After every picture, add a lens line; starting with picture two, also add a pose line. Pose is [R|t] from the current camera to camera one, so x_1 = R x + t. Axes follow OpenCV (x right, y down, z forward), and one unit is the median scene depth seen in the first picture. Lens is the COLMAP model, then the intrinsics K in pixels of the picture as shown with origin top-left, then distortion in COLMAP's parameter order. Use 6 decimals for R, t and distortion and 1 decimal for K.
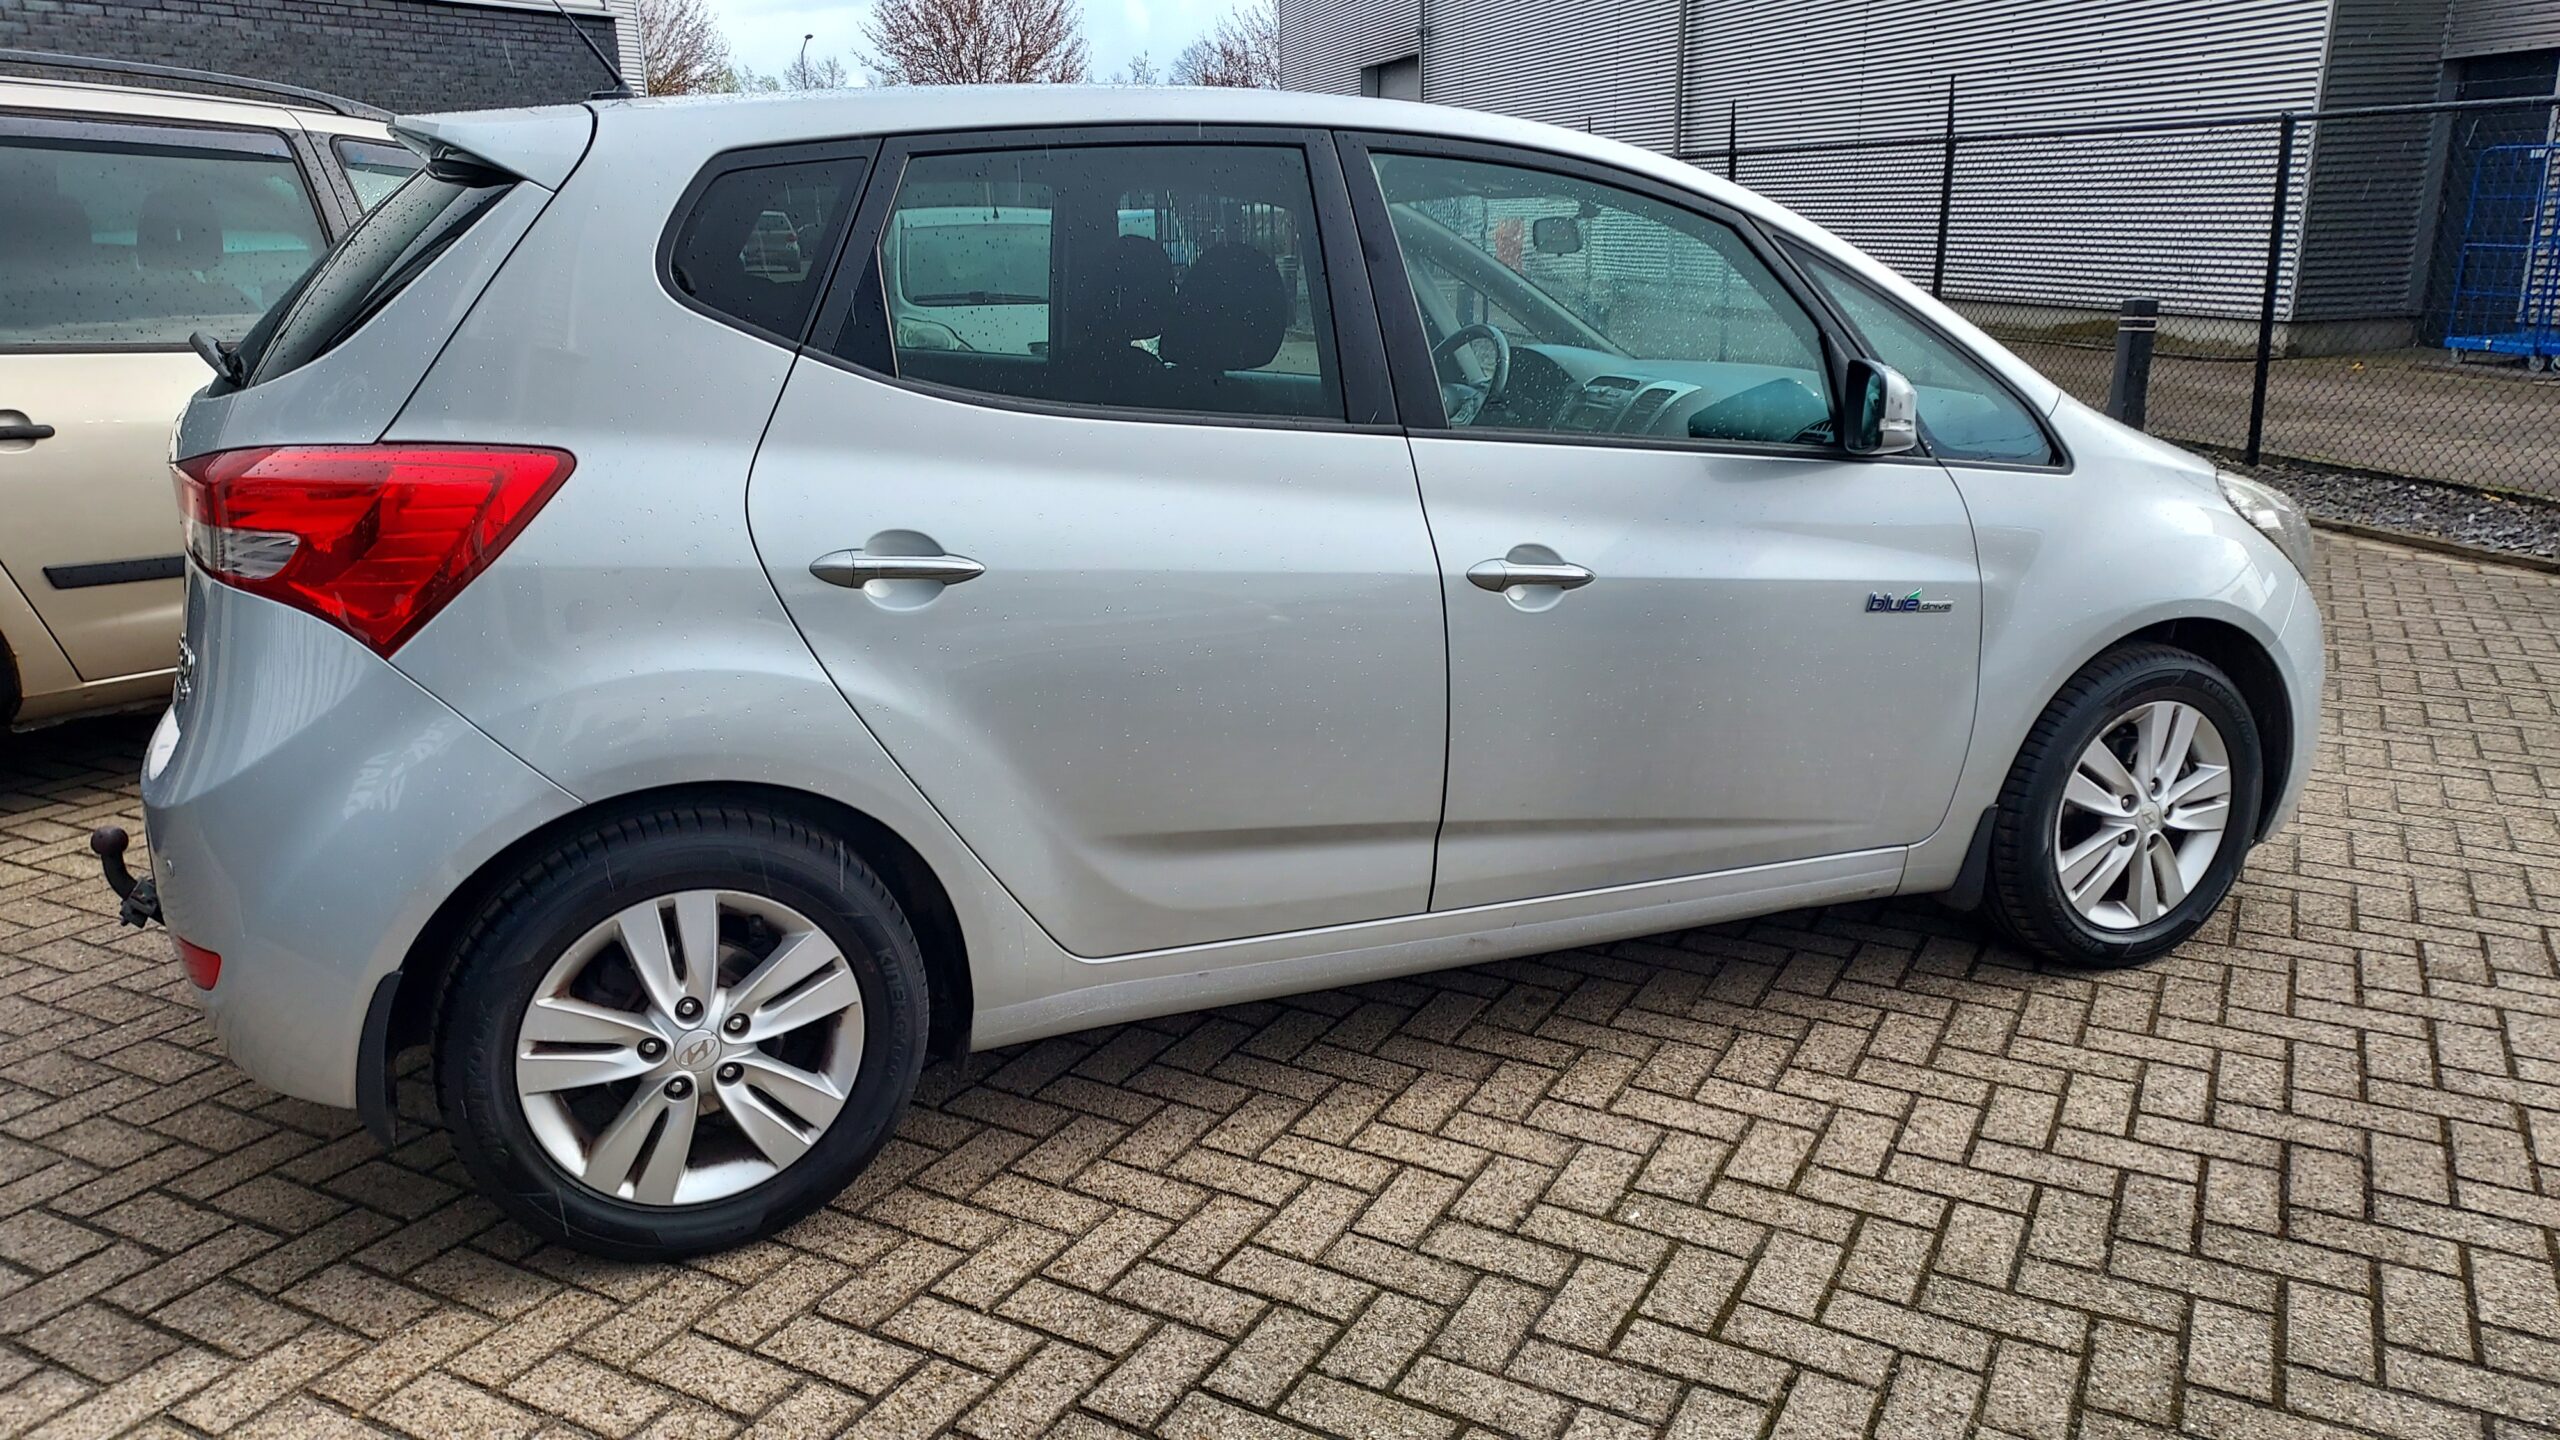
lens RADIAL K [[1850.9, 0, 1272.0], [0, 1850.9, 704.8], [0, 0, 1]] dist [0.060933, -0.037908]
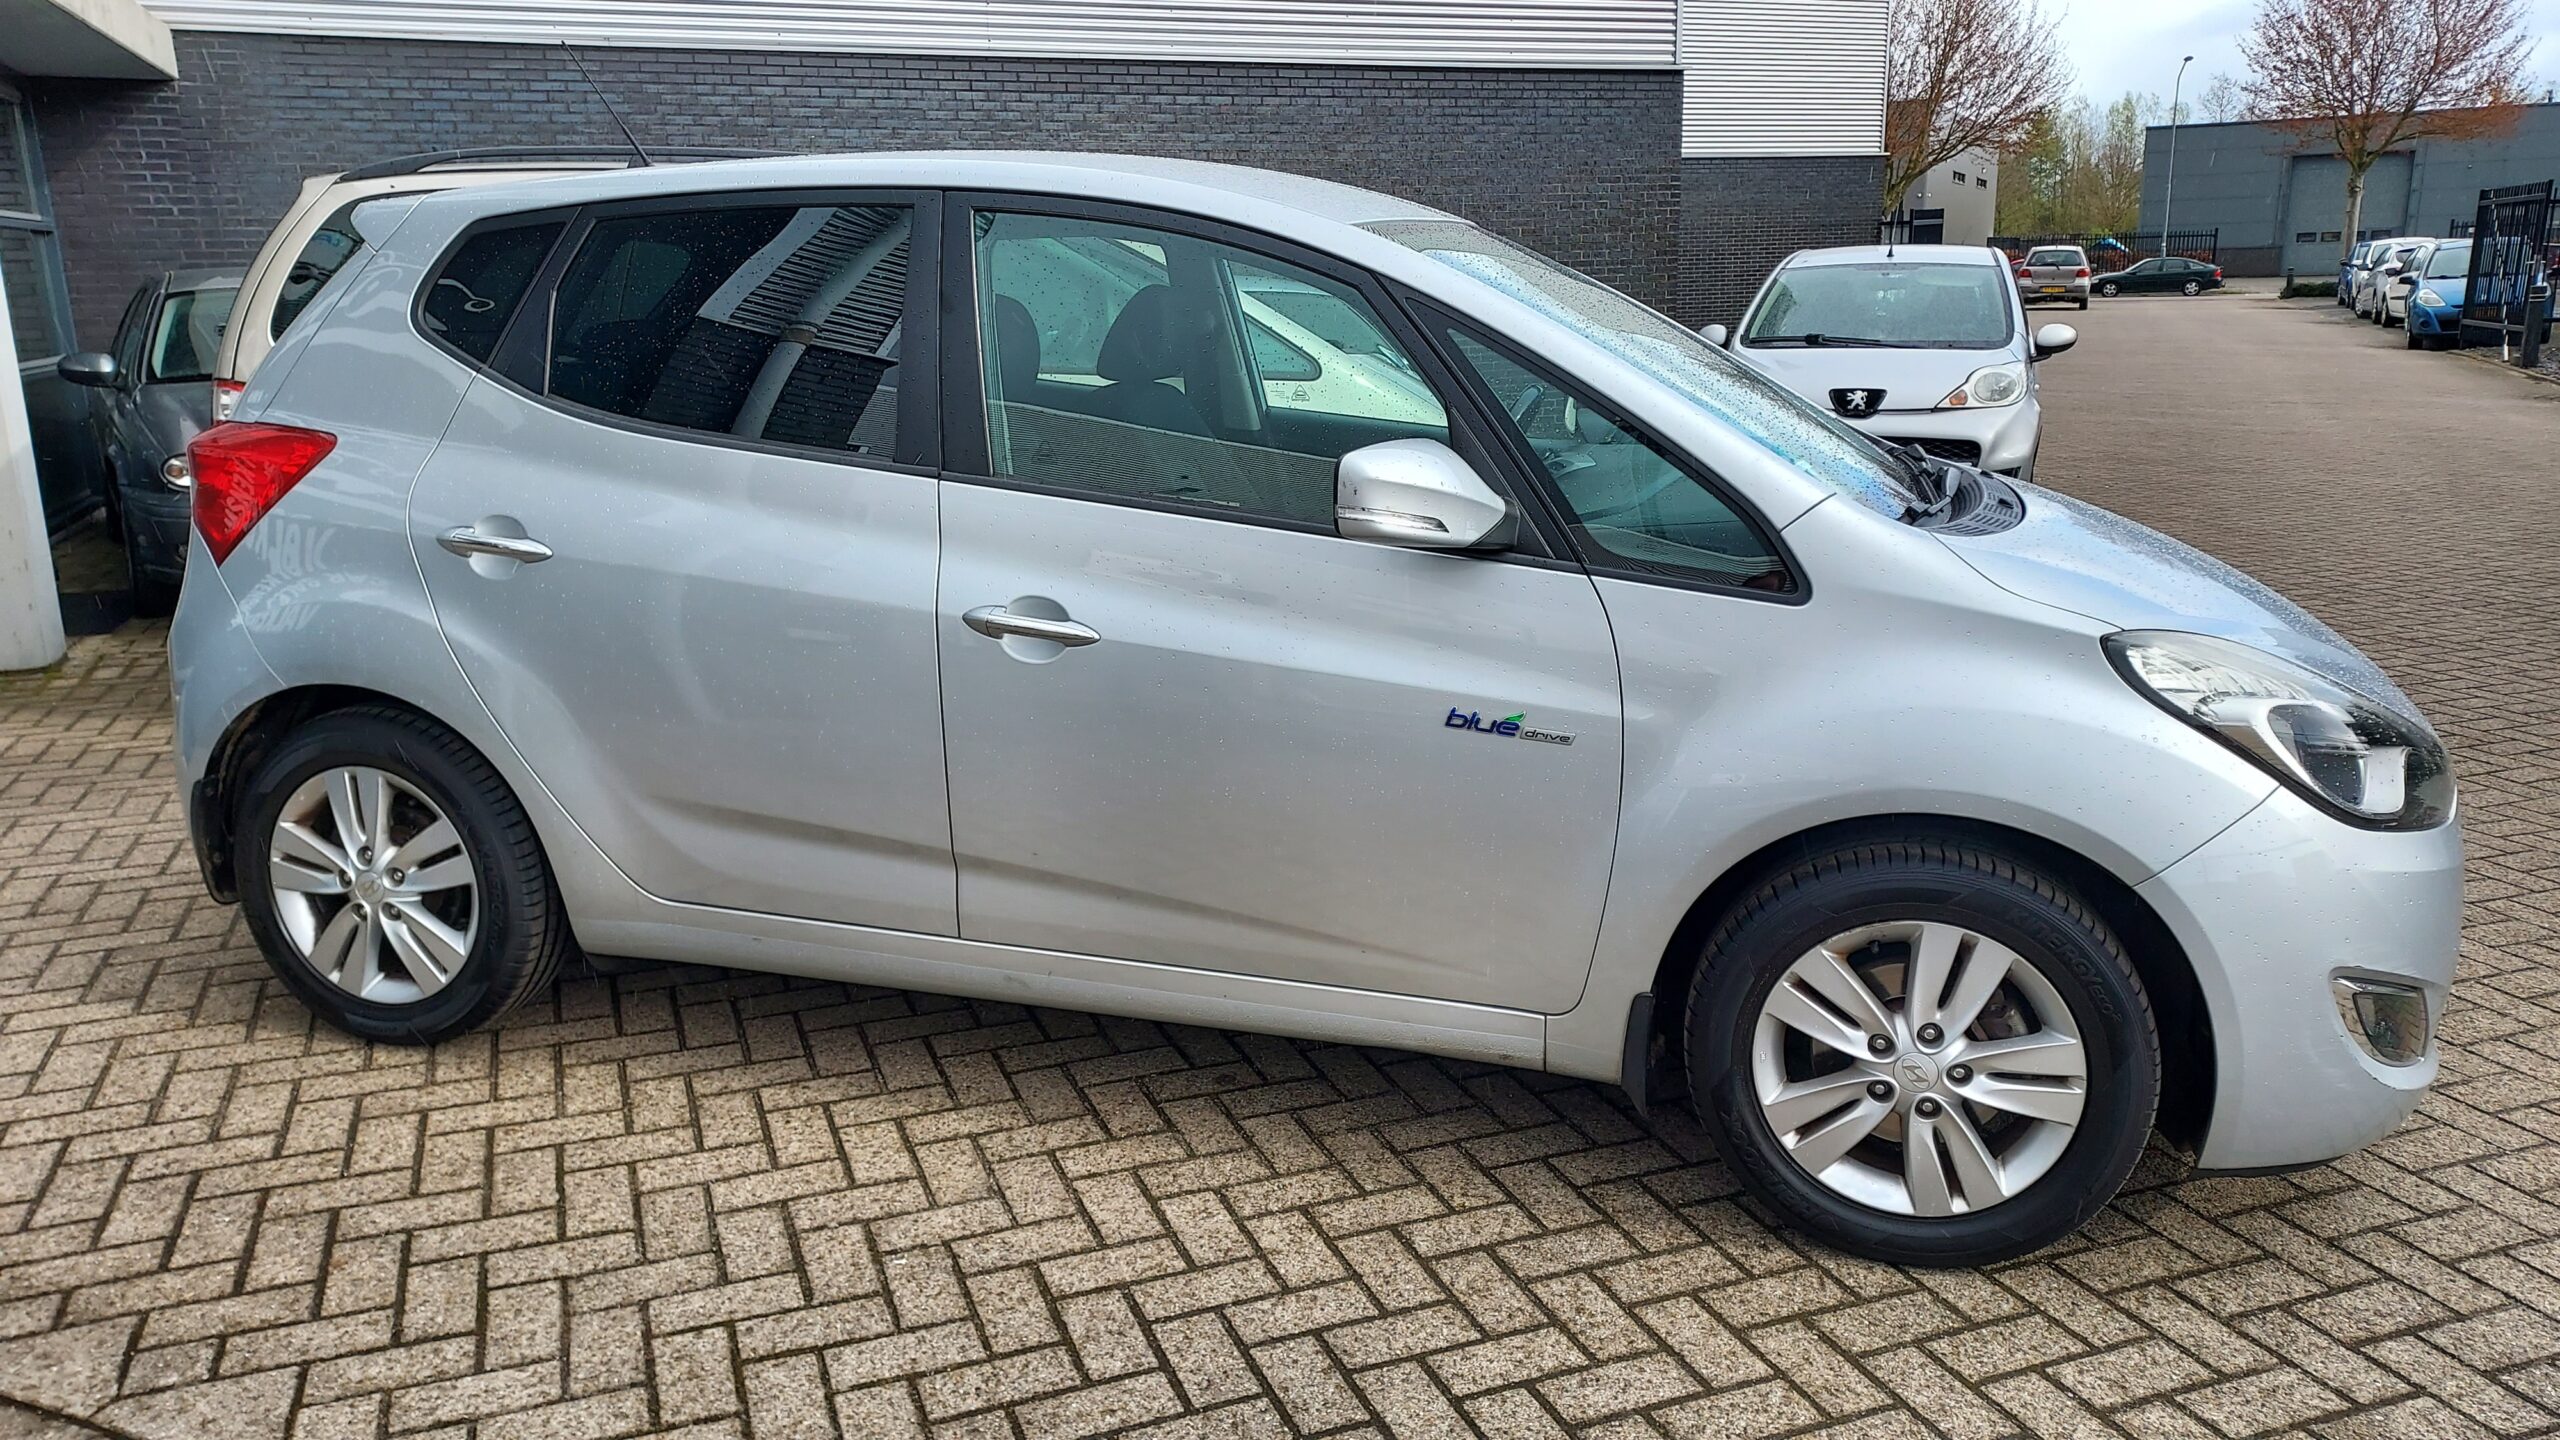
lens RADIAL K [[1850.9, 0, 1276.1], [0, 1850.9, 708.7], [0, 0, 1]] dist [0.060933, -0.037908]
pose [[0.765525, 0.153218, -0.624896, 0.868726], [-0.163187, 0.985710, 0.041775, -0.088941], [0.622367, 0.069995, 0.779589, 0.296579]]
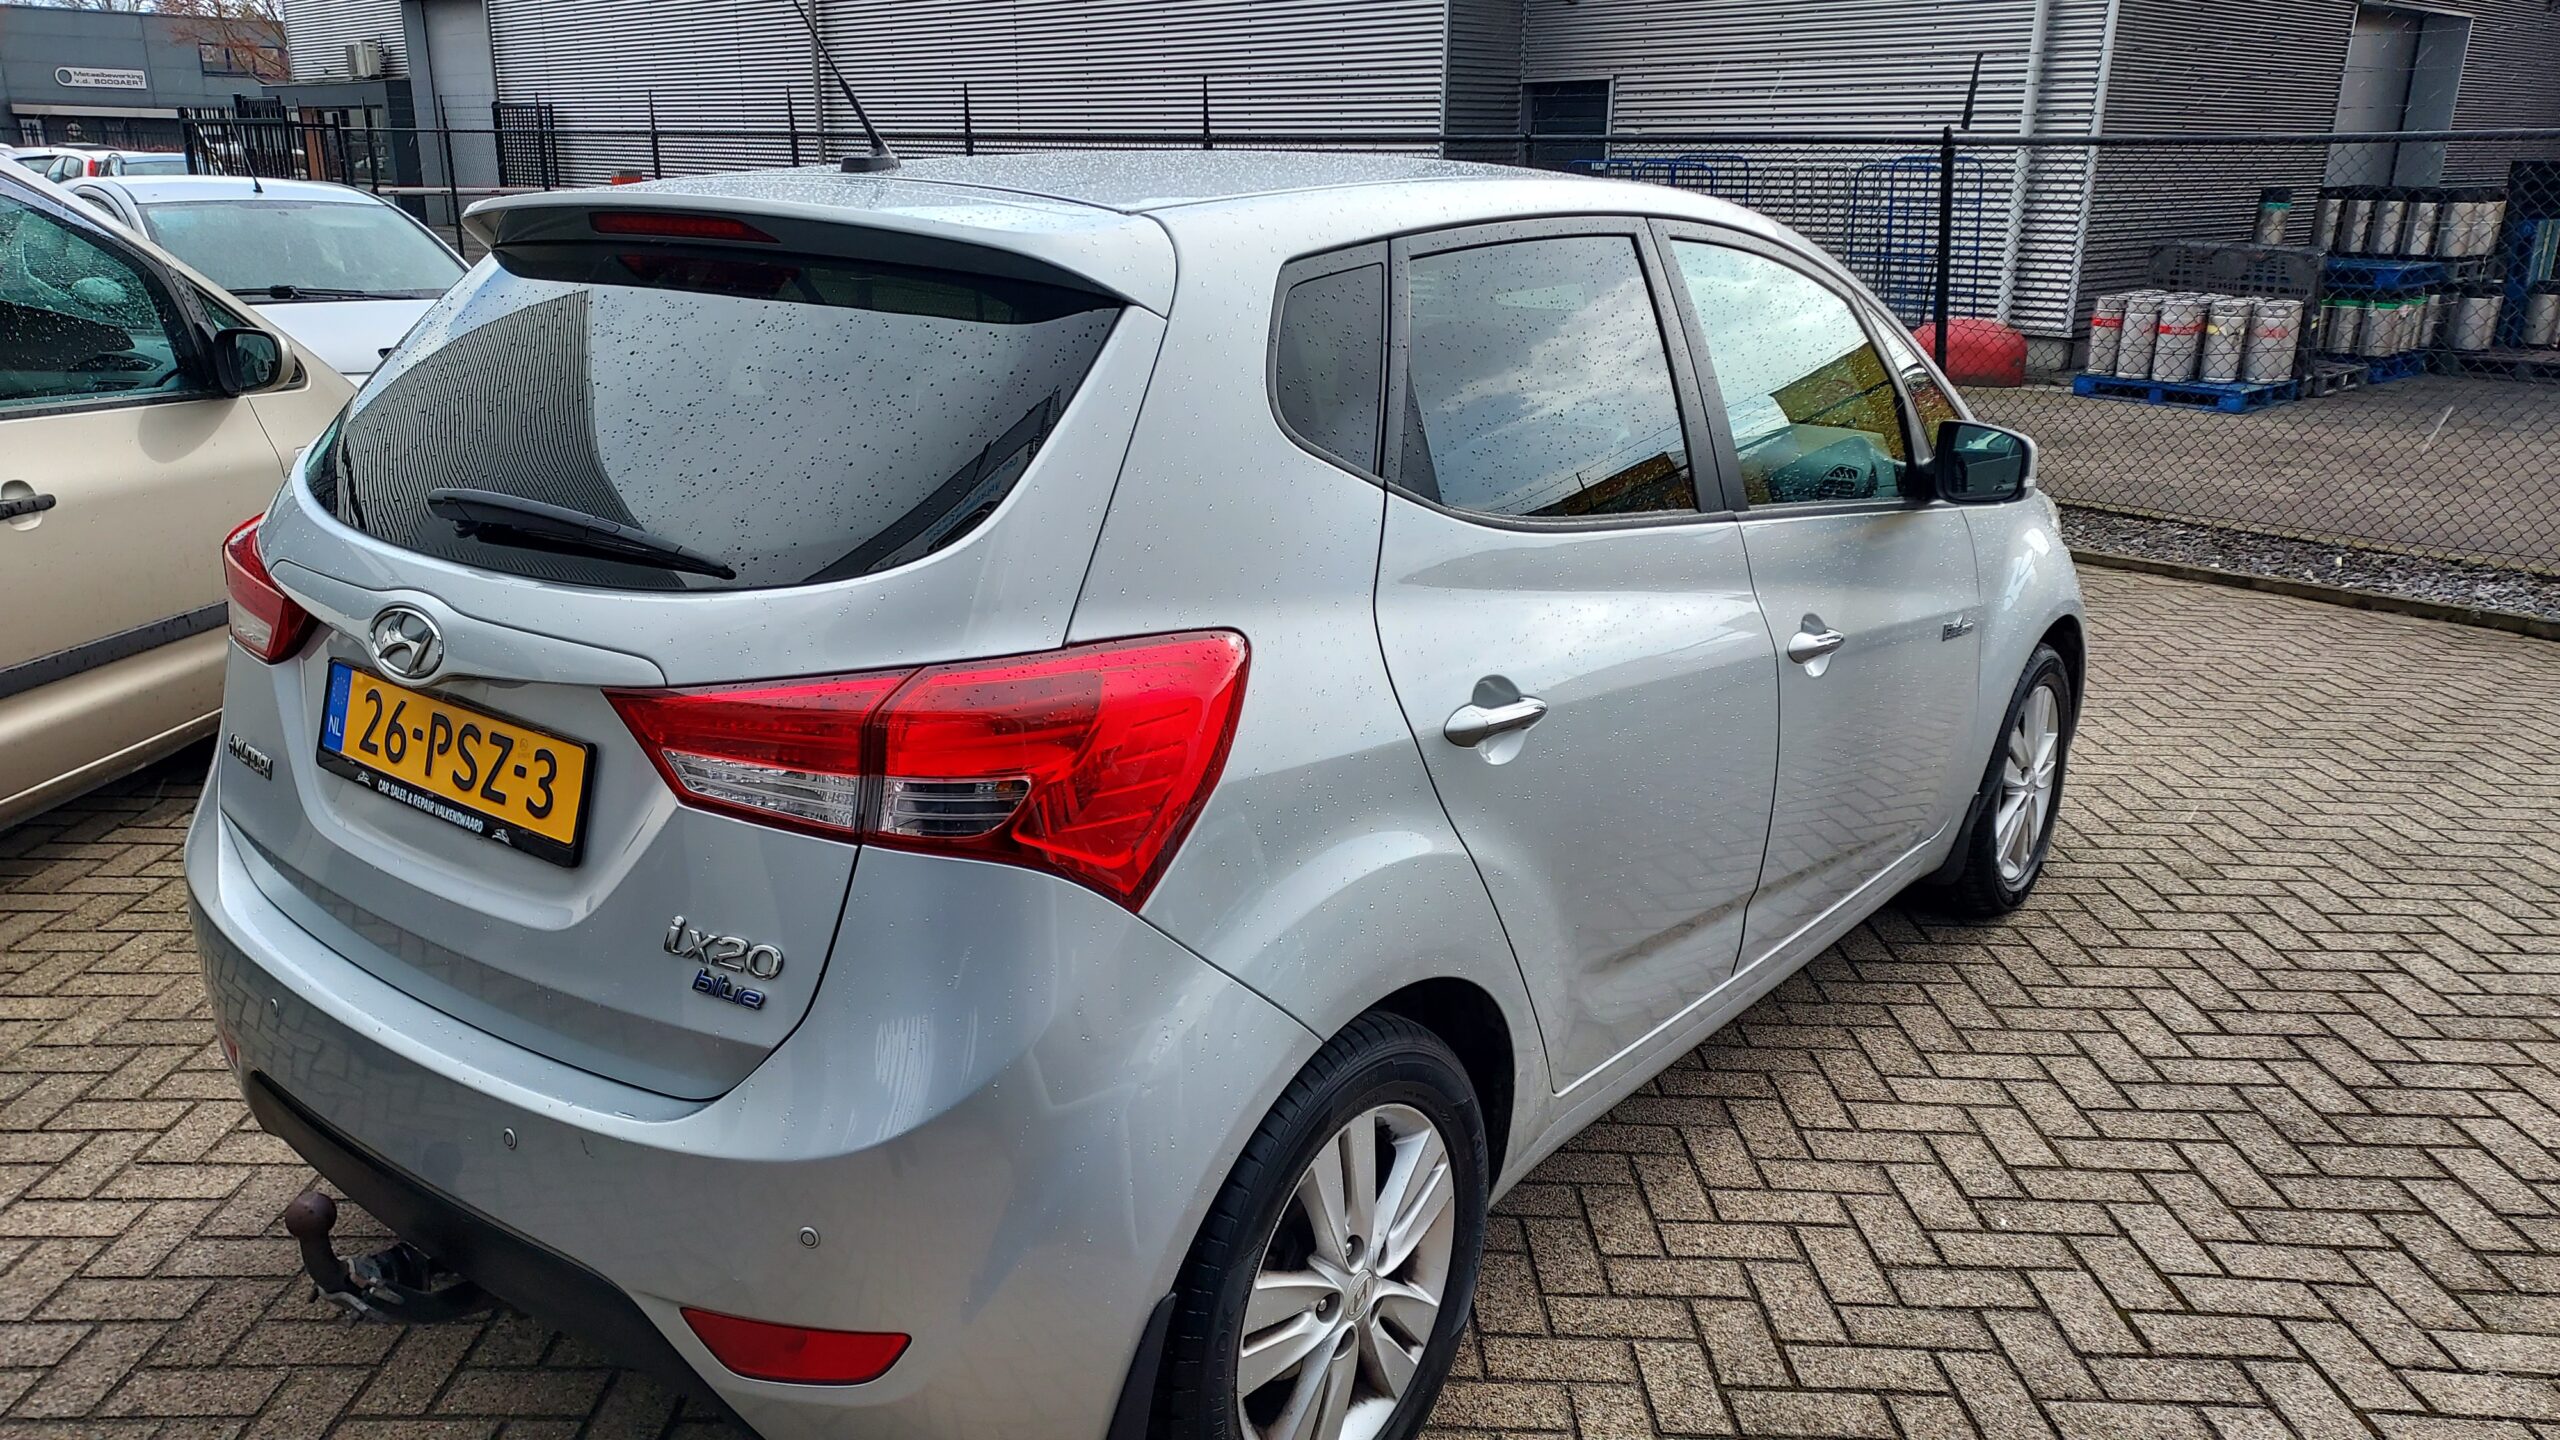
lens RADIAL K [[1850.9, 0, 1274.9], [0, 1850.9, 710.0], [0, 0, 1]] dist [0.060933, -0.037908]
pose [[0.874375, -0.112498, 0.472030, -0.621181], [0.101047, 0.993643, 0.049637, -0.114622], [-0.474613, 0.004296, 0.880184, 0.214918]]
